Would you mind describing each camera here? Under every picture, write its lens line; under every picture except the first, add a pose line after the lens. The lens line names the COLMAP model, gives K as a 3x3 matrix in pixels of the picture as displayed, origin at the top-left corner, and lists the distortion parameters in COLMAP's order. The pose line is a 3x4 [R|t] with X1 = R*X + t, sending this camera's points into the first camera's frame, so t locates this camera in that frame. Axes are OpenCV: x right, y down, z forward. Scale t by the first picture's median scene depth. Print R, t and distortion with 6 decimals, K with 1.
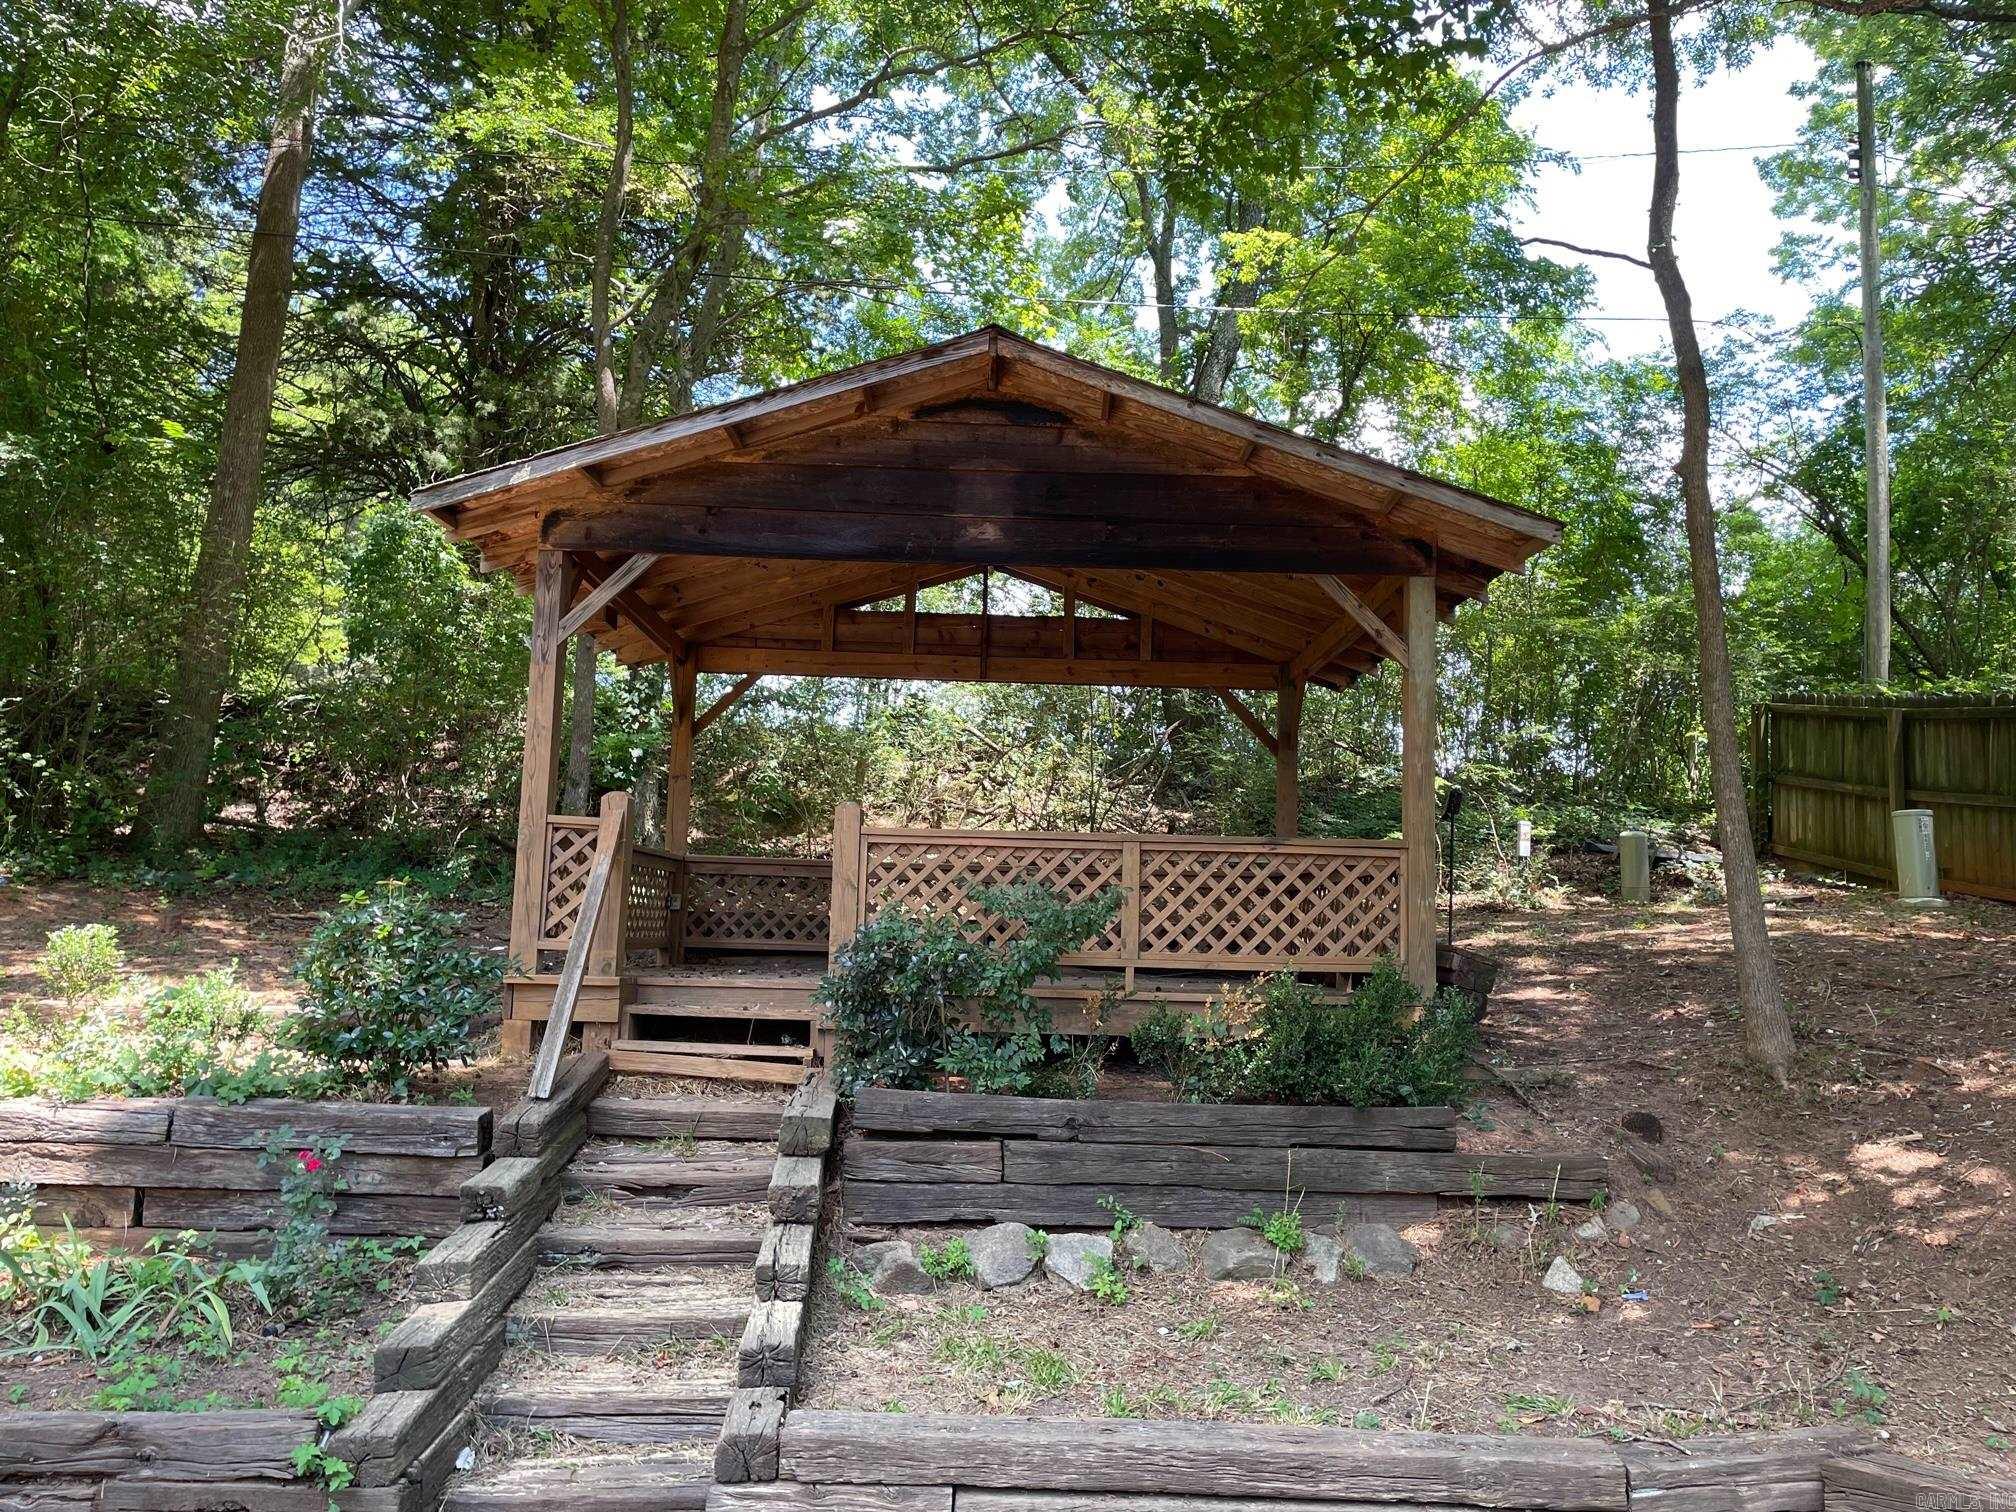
lens RADIAL K [[1530.9, 0, 1008.5], [0, 1530.9, 754.5], [0, 0, 1]] dist [0.010947, 0.001432]
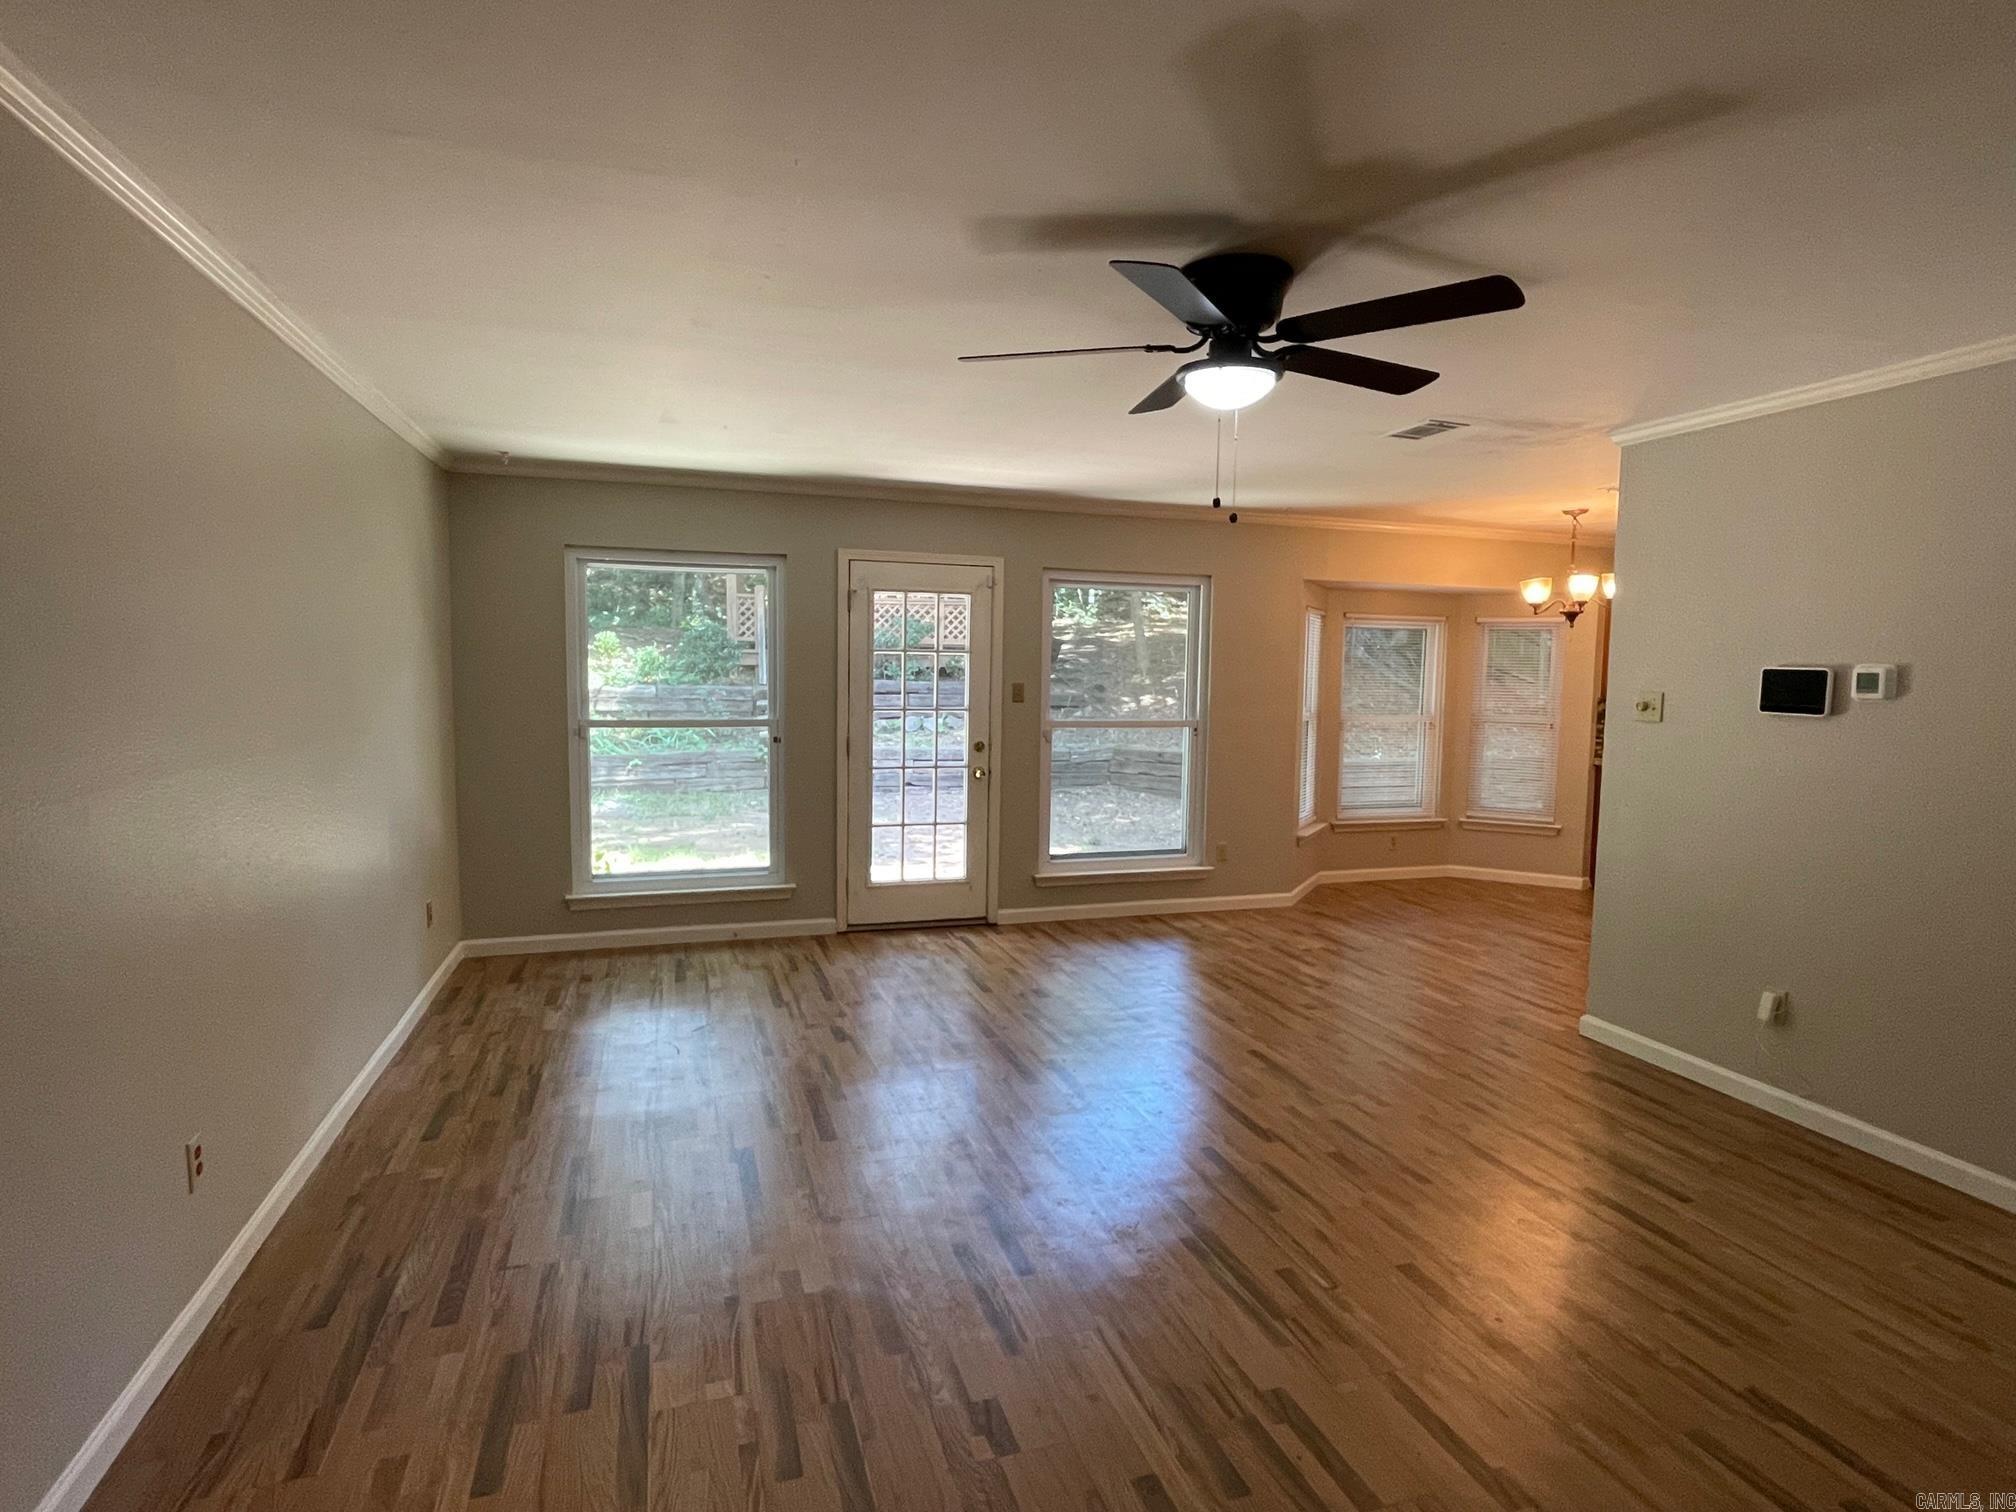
lens RADIAL K [[1060.0, 0, 1008.4], [0, 1060.0, 752.8], [0, 0, 1]] dist [0.001323, 0.000022]
pose [[0.983394, -0.033134, 0.178435, -0.166800], [-0.005368, 0.977452, 0.211091, -0.089941], [-0.181406, -0.208544, 0.961042, -1.042223]]
